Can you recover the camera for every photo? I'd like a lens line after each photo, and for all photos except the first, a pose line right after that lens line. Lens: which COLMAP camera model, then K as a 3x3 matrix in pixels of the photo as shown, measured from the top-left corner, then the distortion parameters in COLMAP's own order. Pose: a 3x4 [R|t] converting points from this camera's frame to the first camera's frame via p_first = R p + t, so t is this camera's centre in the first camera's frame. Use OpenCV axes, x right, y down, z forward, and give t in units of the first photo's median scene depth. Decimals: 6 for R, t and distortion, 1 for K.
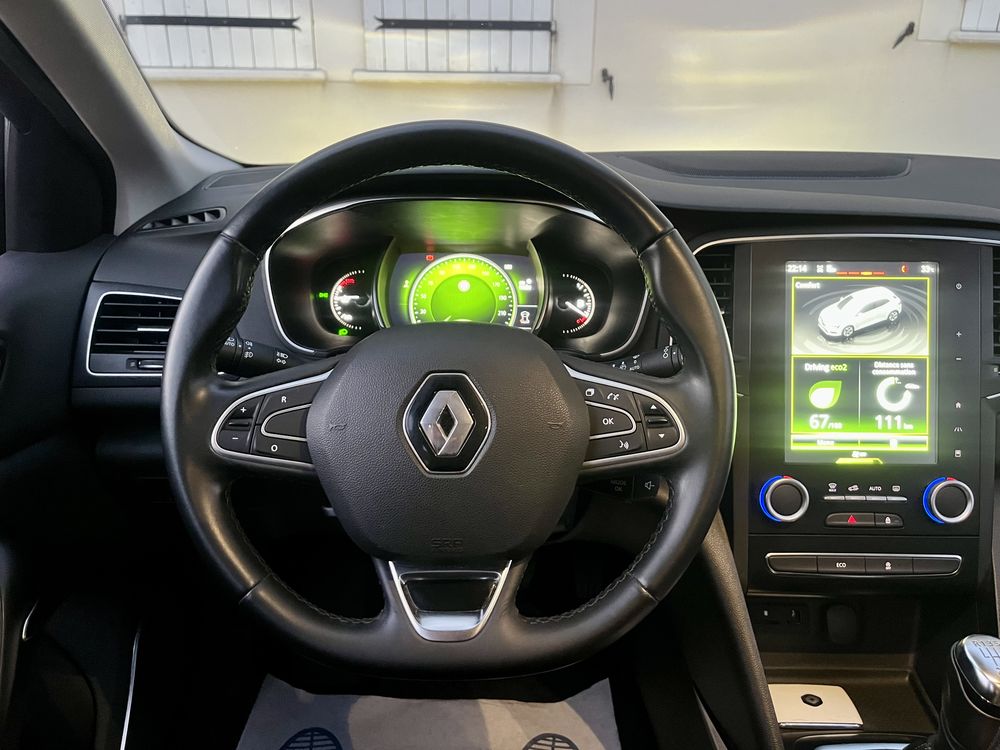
lens RADIAL K [[766.0, 0, 495.5], [0, 766.0, 375.1], [0, 0, 1]] dist [0.052021, -0.069222]
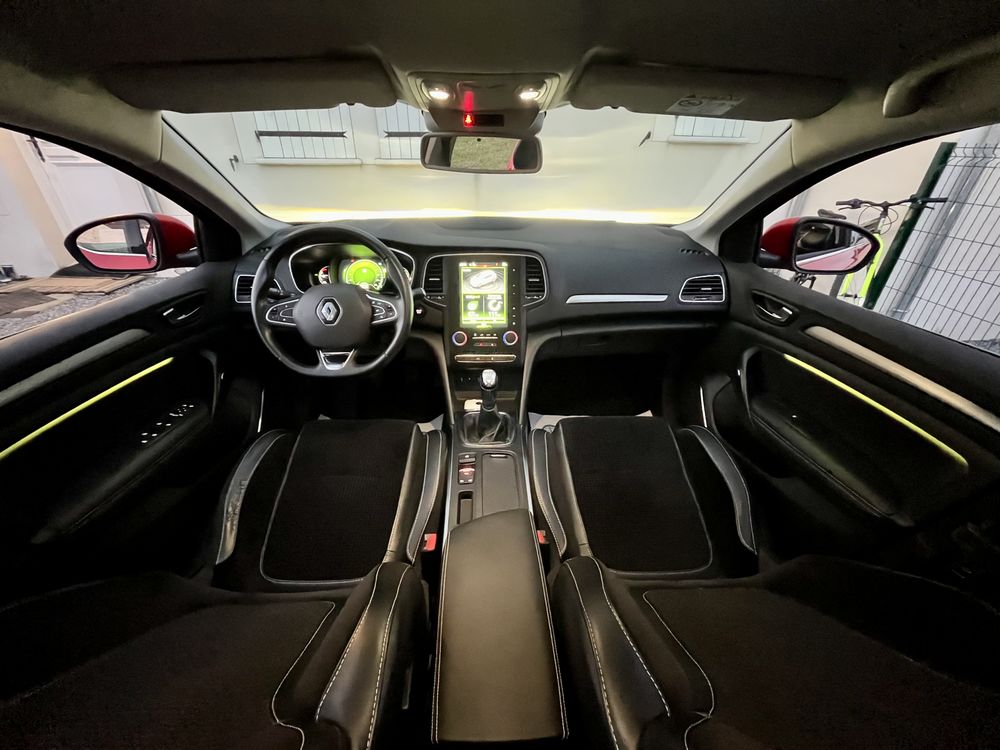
lens RADIAL K [[406.1, 0, 498.8], [0, 406.1, 376.9], [0, 0, 1]] dist [-0.004170, 0.001169]
pose [[0.999561, -0.016813, 0.024387, 0.489154], [0.012883, 0.988109, 0.153216, 0.060367], [-0.026673, -0.152834, 0.987892, -0.695069]]
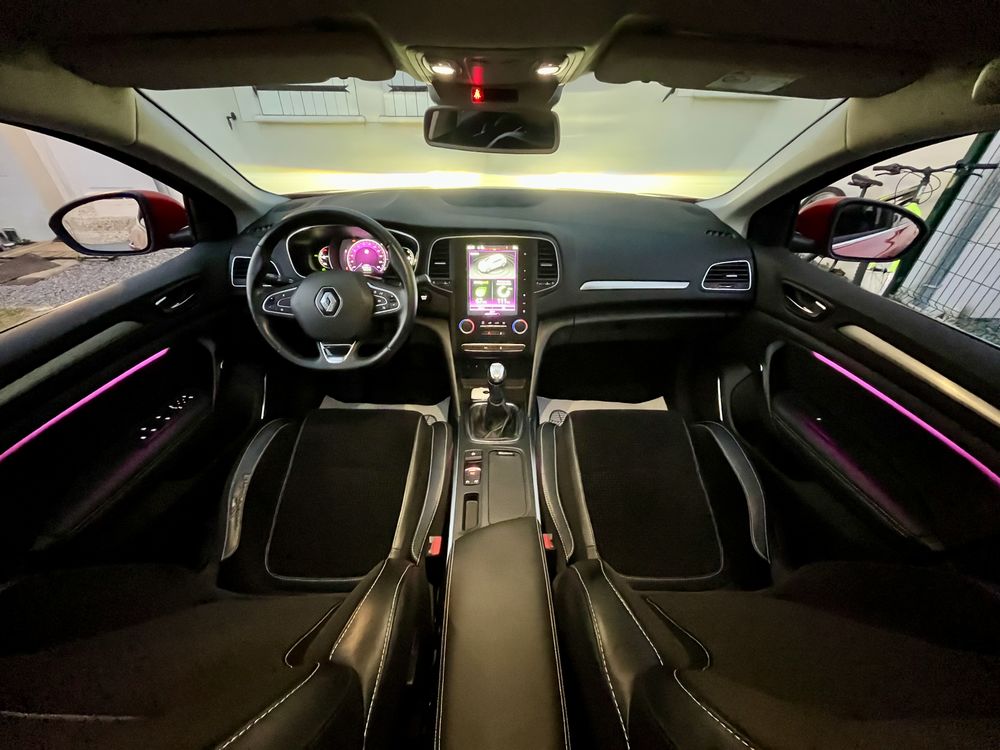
lens RADIAL K [[406.1, 0, 498.4], [0, 406.1, 377.0], [0, 0, 1]] dist [-0.004170, 0.001169]
pose [[0.999987, -0.004034, 0.003056, 0.490297], [0.003184, 0.970877, 0.239555, -0.030742], [-0.003933, -0.239543, 0.970878, -0.608045]]
